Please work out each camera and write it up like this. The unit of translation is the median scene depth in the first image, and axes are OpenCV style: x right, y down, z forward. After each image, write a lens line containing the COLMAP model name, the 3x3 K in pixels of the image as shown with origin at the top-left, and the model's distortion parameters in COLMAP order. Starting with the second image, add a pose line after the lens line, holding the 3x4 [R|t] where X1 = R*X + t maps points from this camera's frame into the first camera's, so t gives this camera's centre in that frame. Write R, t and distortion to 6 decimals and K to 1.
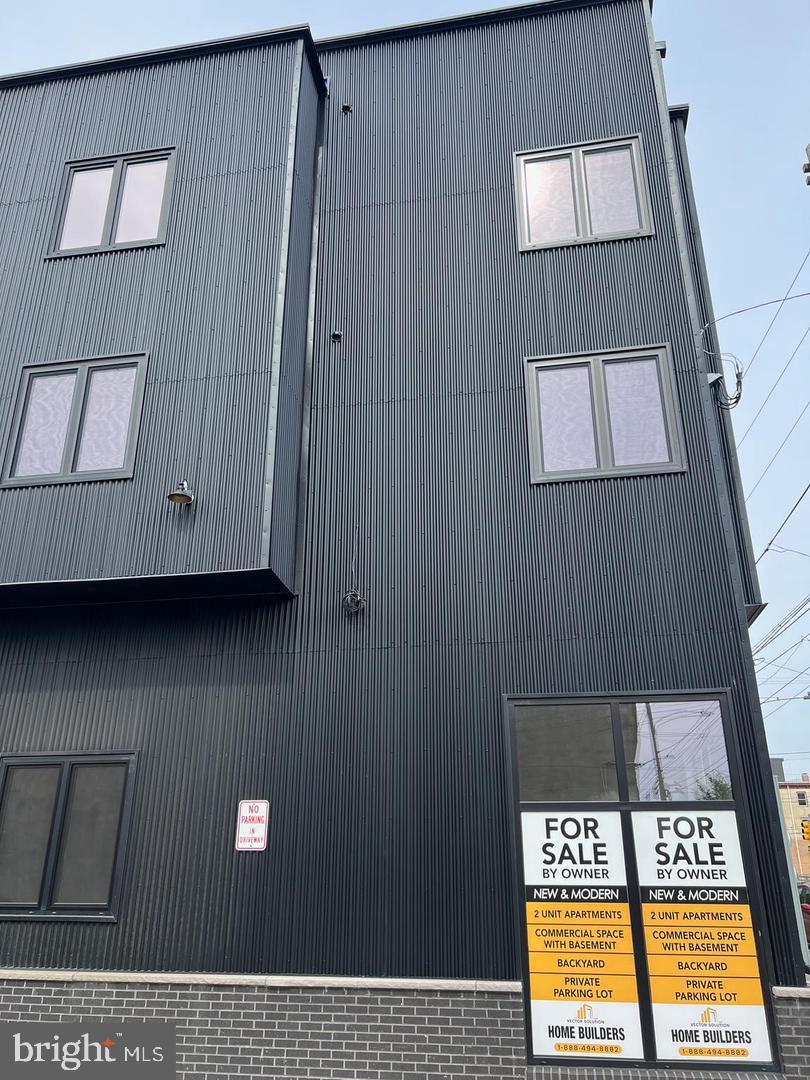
lens RADIAL K [[809.4, 0, 406.5], [0, 809.4, 543.3], [0, 0, 1]] dist [0.051357, -0.059107]
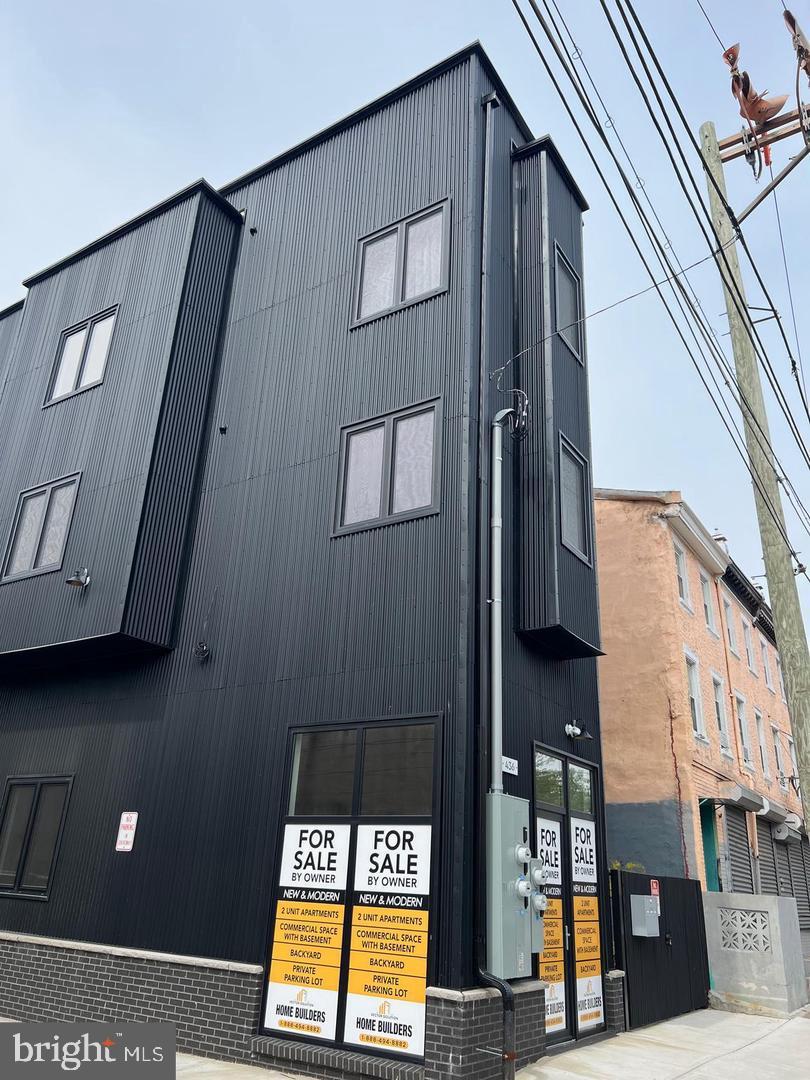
lens RADIAL K [[809.4, 0, 402.0], [0, 809.4, 543.2], [0, 0, 1]] dist [0.051357, -0.059107]
pose [[0.914972, -0.114697, -0.386873, 0.763986], [0.106308, 0.993399, -0.043092, -0.005930], [0.389261, -0.001700, 0.921126, -0.021705]]
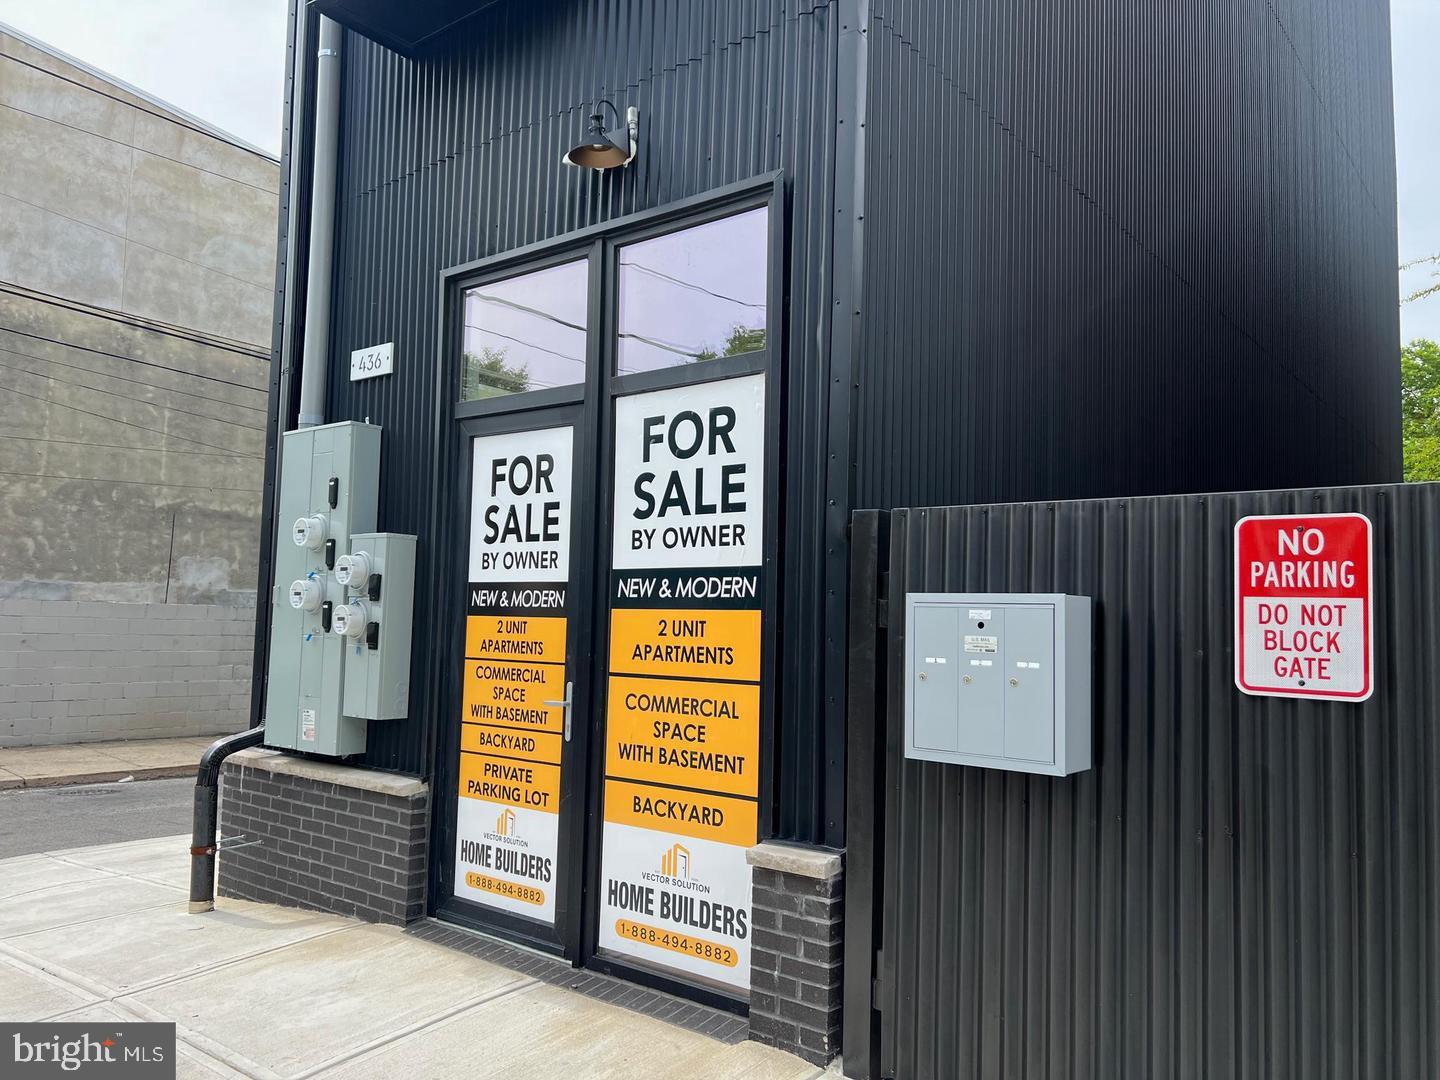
lens RADIAL K [[1079.3, 0, 719.2], [0, 1079.3, 545.5], [0, 0, 1]] dist [0.051357, -0.059107]
pose [[-0.483581, -0.081588, -0.871489, 0.933397], [0.301497, 0.919191, -0.253352, 0.621779], [0.821735, -0.385267, -0.419905, 1.496026]]
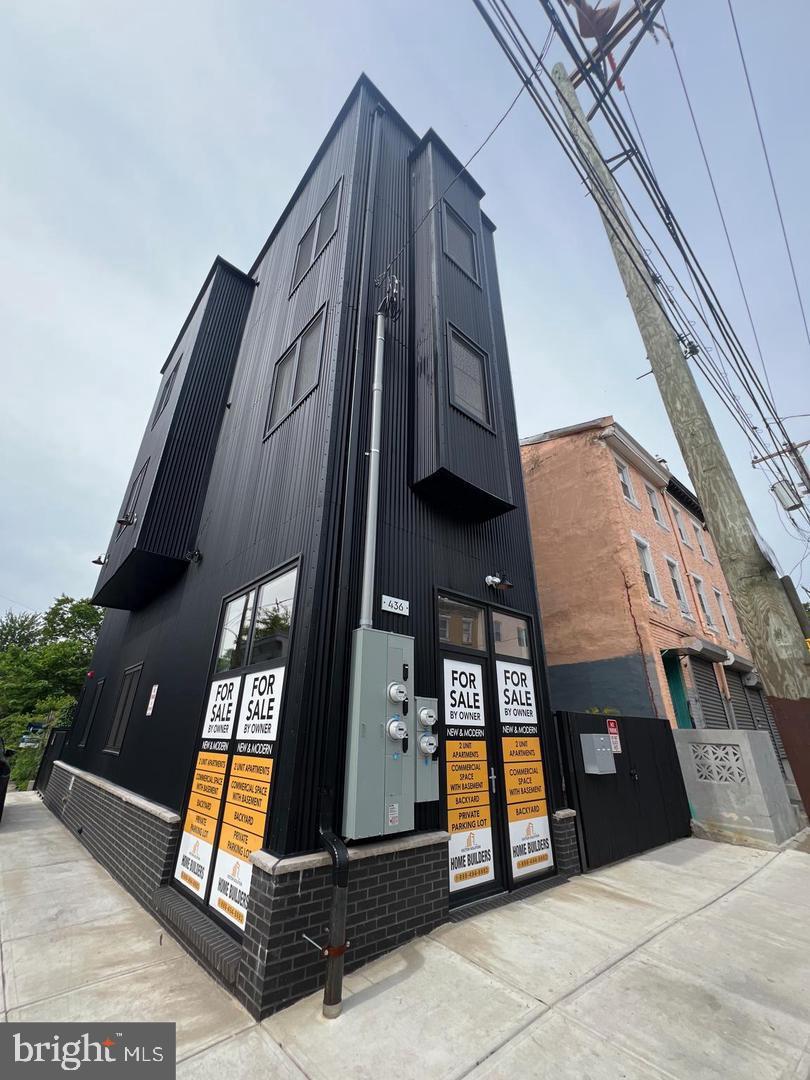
lens RADIAL K [[430.8, 0, 402.2], [0, 430.8, 537.4], [0, 0, 1]] dist [-0.005270, 0.001603]
pose [[0.779168, -0.254905, -0.572644, 0.794348], [0.224558, 0.966454, -0.124660, 0.249734], [0.585210, -0.031461, 0.810271, 0.599427]]
